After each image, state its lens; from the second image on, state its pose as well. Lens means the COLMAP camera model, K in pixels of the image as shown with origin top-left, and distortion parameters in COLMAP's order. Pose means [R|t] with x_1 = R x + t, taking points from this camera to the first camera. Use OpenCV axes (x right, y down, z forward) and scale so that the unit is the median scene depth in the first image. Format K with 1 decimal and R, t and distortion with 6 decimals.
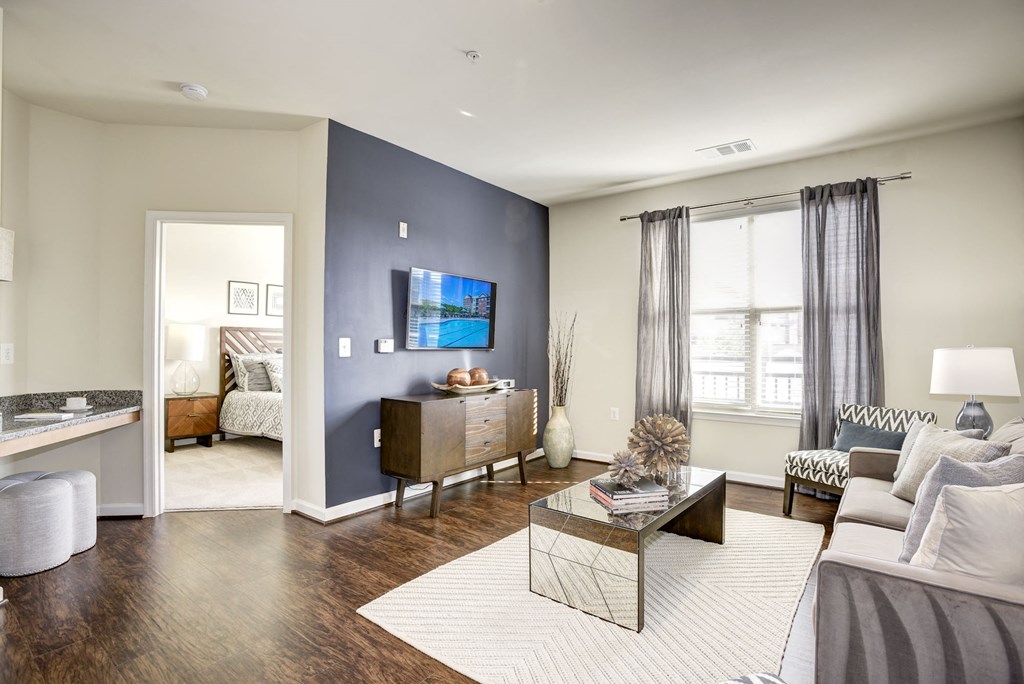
lens RADIAL K [[479.0, 0, 510.7], [0, 479.0, 343.8], [0, 0, 1]] dist [0.012524, -0.000216]
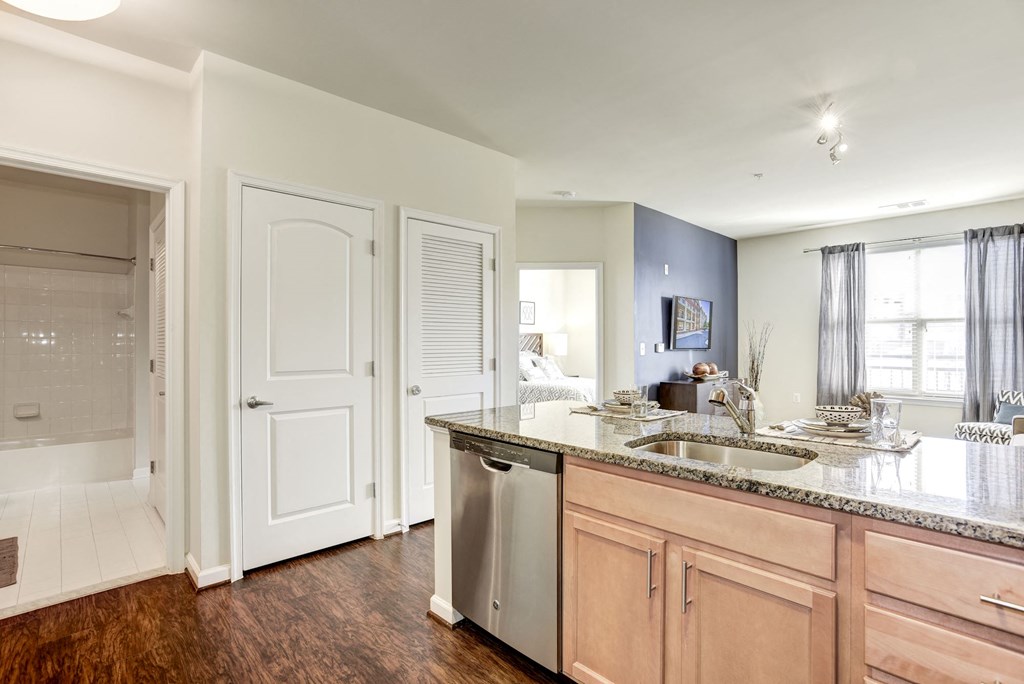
lens RADIAL K [[493.9, 0, 513.4], [0, 493.9, 345.1], [0, 0, 1]] dist [0.001210, 0.021693]
pose [[0.992423, -0.000165, -0.122866, -0.479029], [0.001394, 0.999950, 0.009922, -0.017698], [0.122858, -0.010019, 0.992374, -0.553001]]
